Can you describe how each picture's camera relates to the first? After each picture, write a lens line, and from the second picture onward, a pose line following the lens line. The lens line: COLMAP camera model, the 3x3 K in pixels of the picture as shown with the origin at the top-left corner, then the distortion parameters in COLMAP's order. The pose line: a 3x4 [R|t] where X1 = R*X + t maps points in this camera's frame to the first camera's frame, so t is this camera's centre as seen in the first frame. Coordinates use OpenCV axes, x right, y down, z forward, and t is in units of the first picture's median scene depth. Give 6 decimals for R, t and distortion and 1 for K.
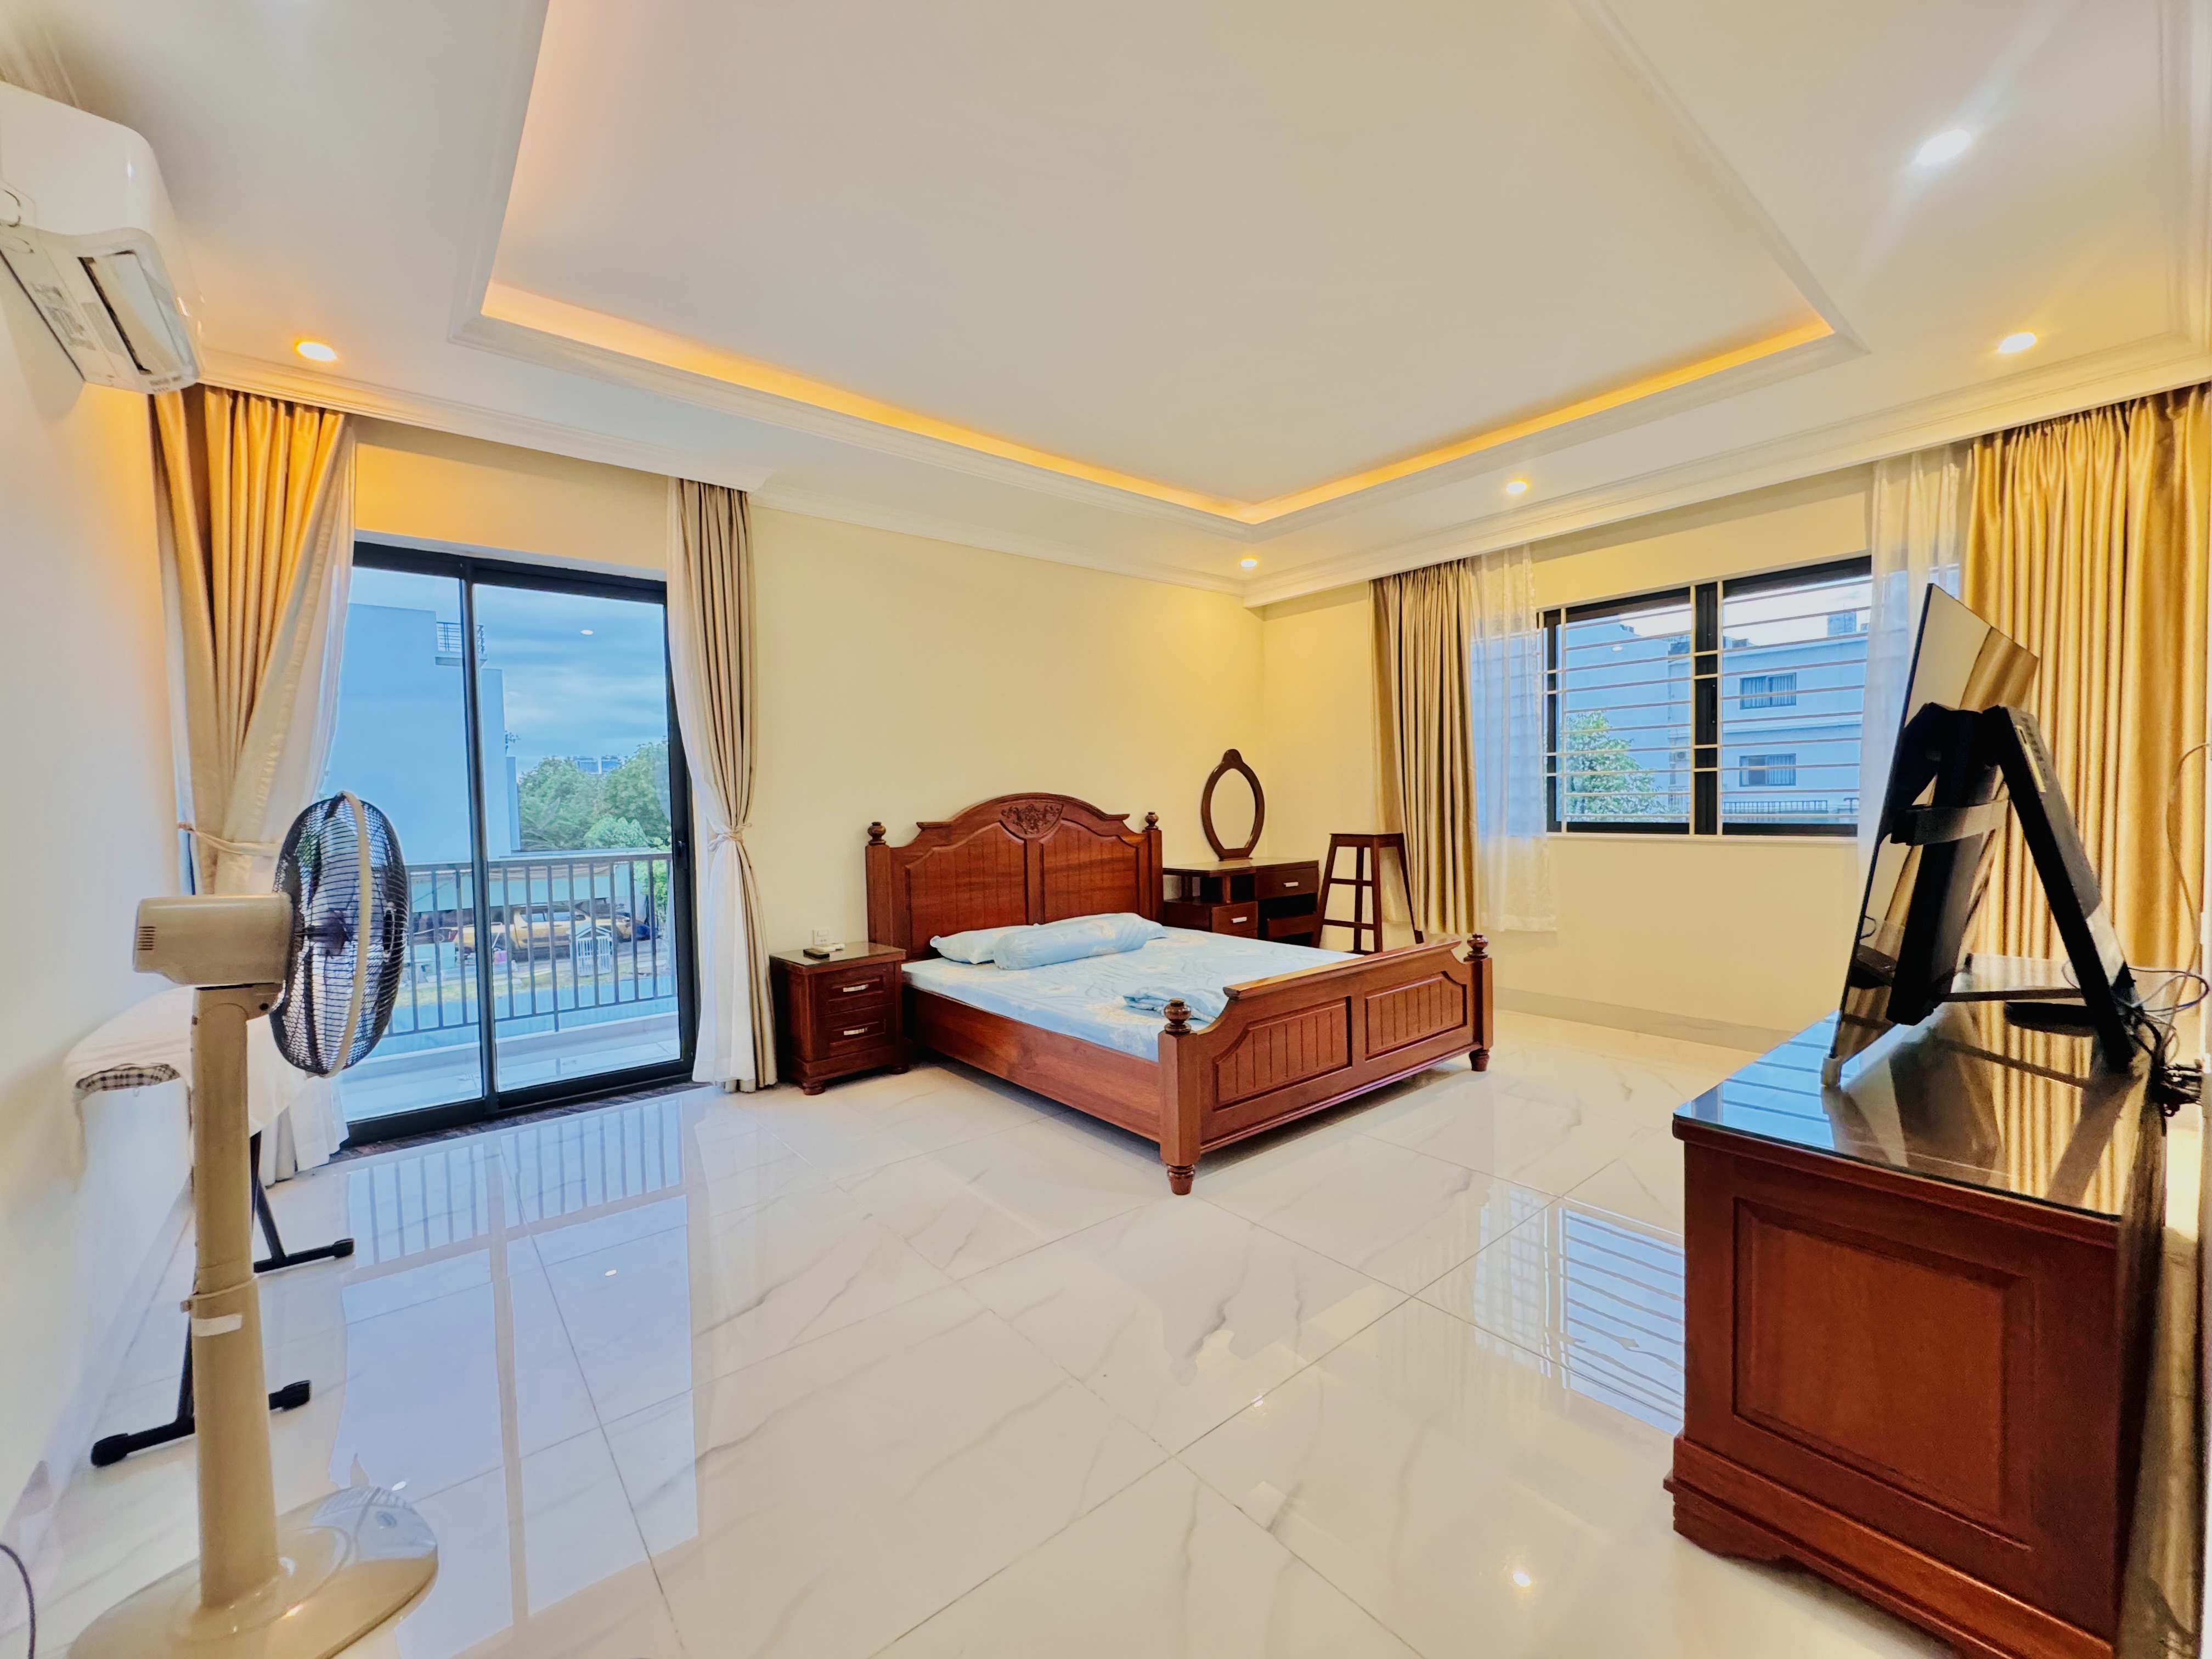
lens RADIAL K [[890.4, 0, 1106.0], [0, 890.4, 829.5], [0, 0, 1]] dist [-0.000293, 0.000086]
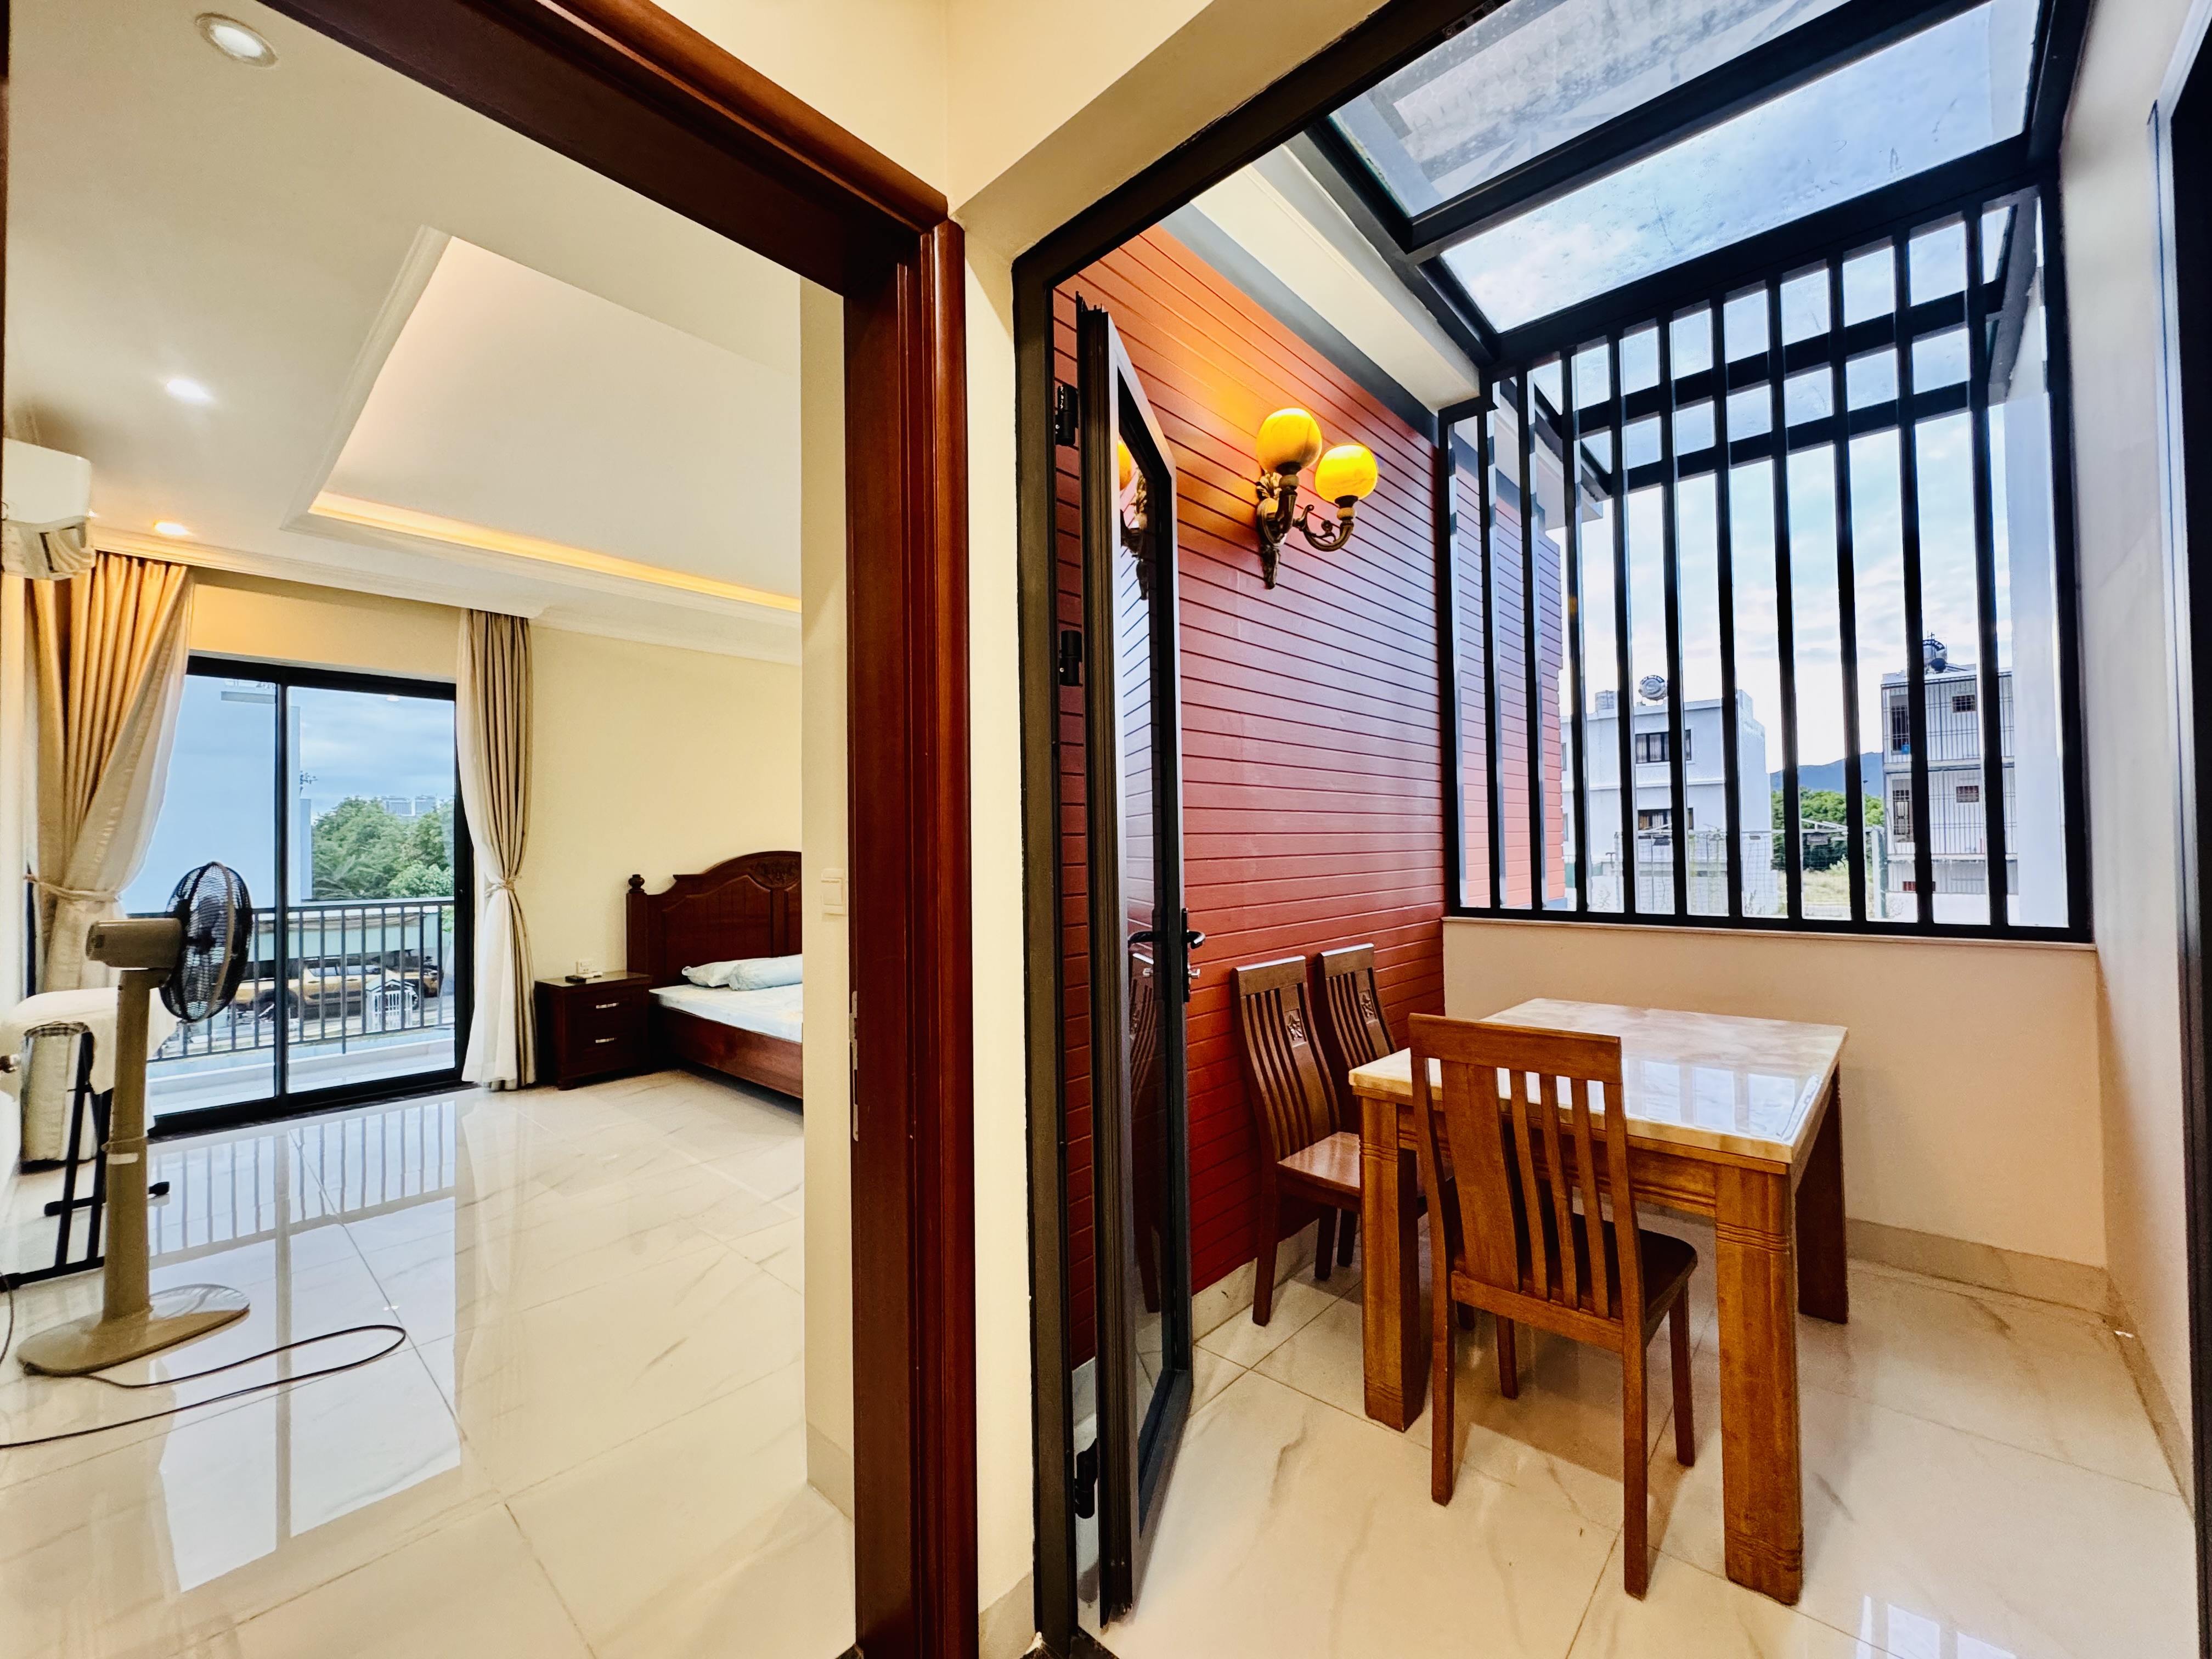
lens RADIAL K [[890.4, 0, 1106.0], [0, 890.4, 829.5], [0, 0, 1]] dist [-0.000293, 0.000086]
pose [[0.989358, 0.010010, 0.145155, 0.250132], [-0.002083, 0.998503, -0.054655, -0.005298], [-0.145485, 0.053771, 0.987898, -0.394446]]
